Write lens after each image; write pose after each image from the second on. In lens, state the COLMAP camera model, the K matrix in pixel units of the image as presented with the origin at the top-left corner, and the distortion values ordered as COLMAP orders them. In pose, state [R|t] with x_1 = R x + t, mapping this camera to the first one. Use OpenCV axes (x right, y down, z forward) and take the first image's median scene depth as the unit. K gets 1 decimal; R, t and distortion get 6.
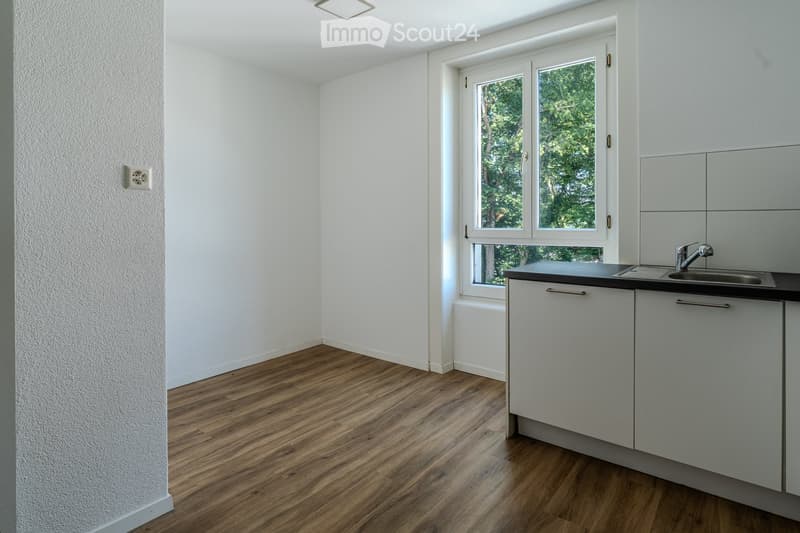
lens RADIAL K [[435.2, 0, 399.2], [0, 435.2, 222.0], [0, 0, 1]] dist [0.000001, 0.000136]
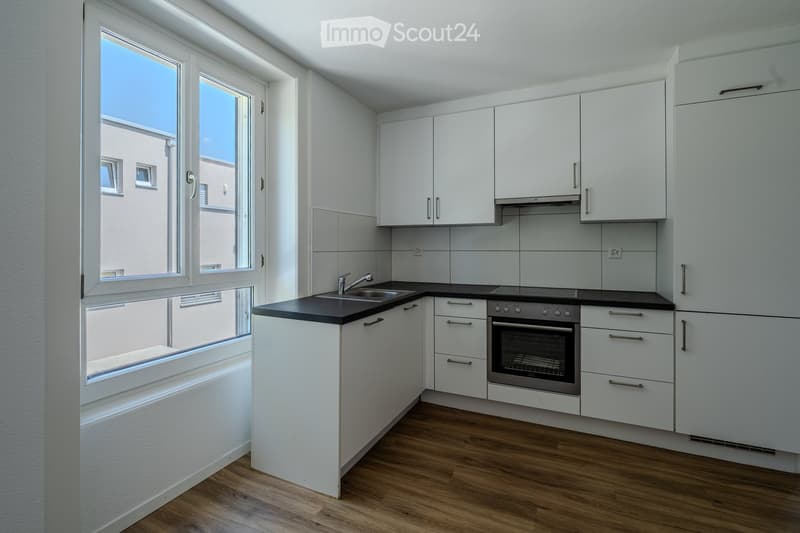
lens RADIAL K [[375.6, 0, 394.9], [0, 375.6, 248.9], [0, 0, 1]] dist [0.001985, 0.000711]
pose [[-0.219514, 0.002707, 0.975606, -0.591616], [0.008865, 0.999960, -0.000780, -0.032974], [-0.975569, 0.008477, -0.219529, 1.120190]]
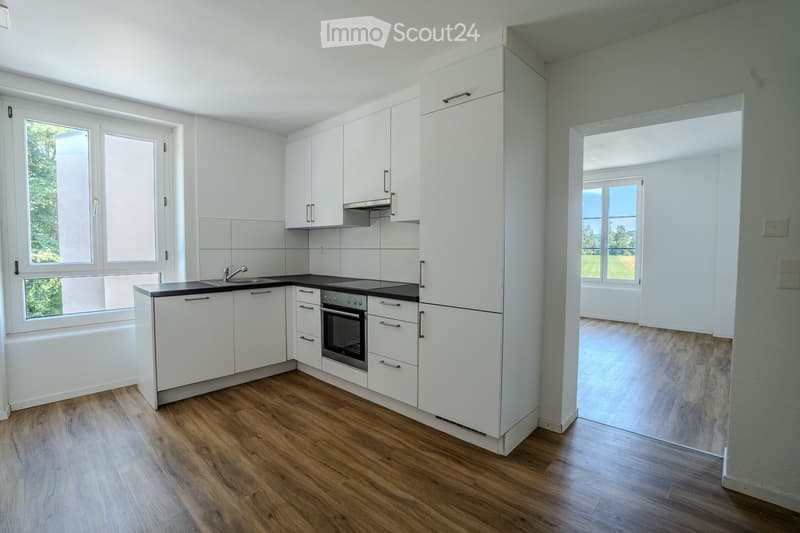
lens RADIAL K [[366.1, 0, 391.0], [0, 366.1, 265.2], [0, 0, 1]] dist [-0.055017, 0.024041]
pose [[0.091788, -0.042334, 0.994878, -0.862876], [0.005793, 0.999102, 0.041979, -0.018106], [-0.995762, 0.001910, 0.091951, 0.144400]]
